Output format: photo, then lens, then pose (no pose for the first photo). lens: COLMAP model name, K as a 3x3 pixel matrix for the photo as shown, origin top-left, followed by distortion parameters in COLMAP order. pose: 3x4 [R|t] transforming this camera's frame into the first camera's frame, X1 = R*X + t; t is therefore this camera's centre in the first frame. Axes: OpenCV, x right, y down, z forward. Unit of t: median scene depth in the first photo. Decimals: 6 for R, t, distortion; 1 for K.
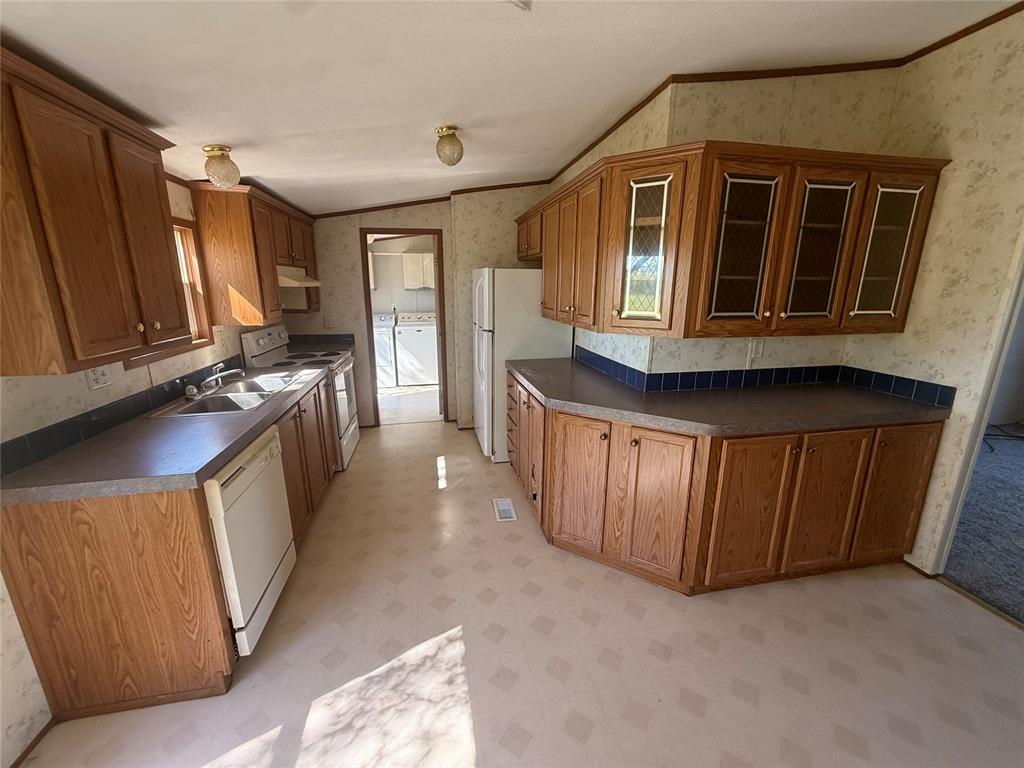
lens RADIAL K [[410.0, 0, 512.0], [0, 410.0, 384.0], [0, 0, 1]] dist [-0.002022, 0.000357]
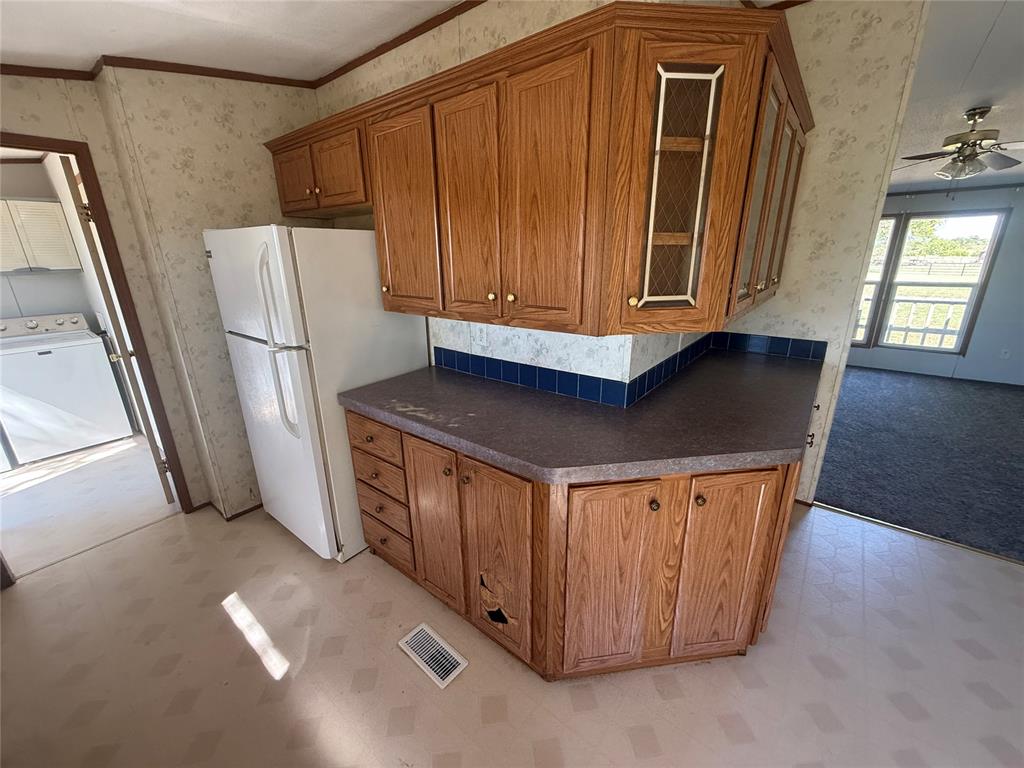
lens RADIAL K [[410.0, 0, 512.0], [0, 410.0, 384.0], [0, 0, 1]] dist [-0.002022, 0.000357]
pose [[0.767015, -0.210082, 0.606261, -0.248368], [0.168917, 0.977662, 0.125073, -0.145819], [-0.618995, 0.006475, 0.785369, 0.583461]]
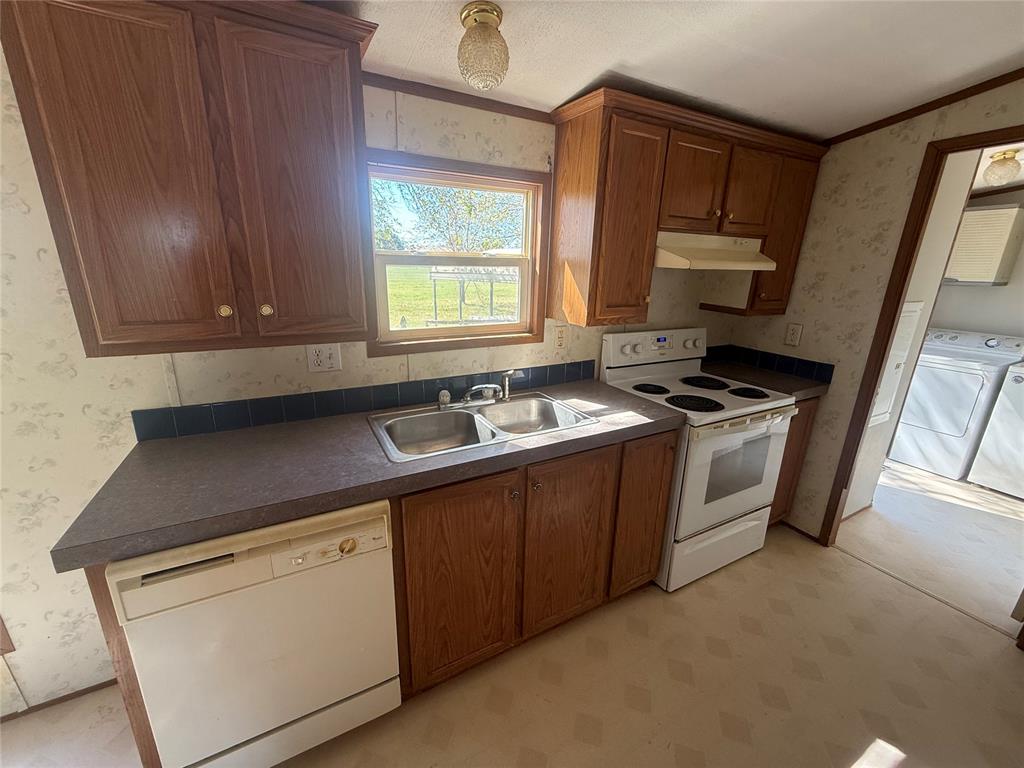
lens RADIAL K [[410.0, 0, 512.0], [0, 410.0, 384.0], [0, 0, 1]] dist [-0.002022, 0.000357]
pose [[0.291050, 0.270253, -0.917744, -0.039219], [-0.246838, 0.948007, 0.200883, -0.187254], [0.924316, 0.168067, 0.342626, 0.816416]]
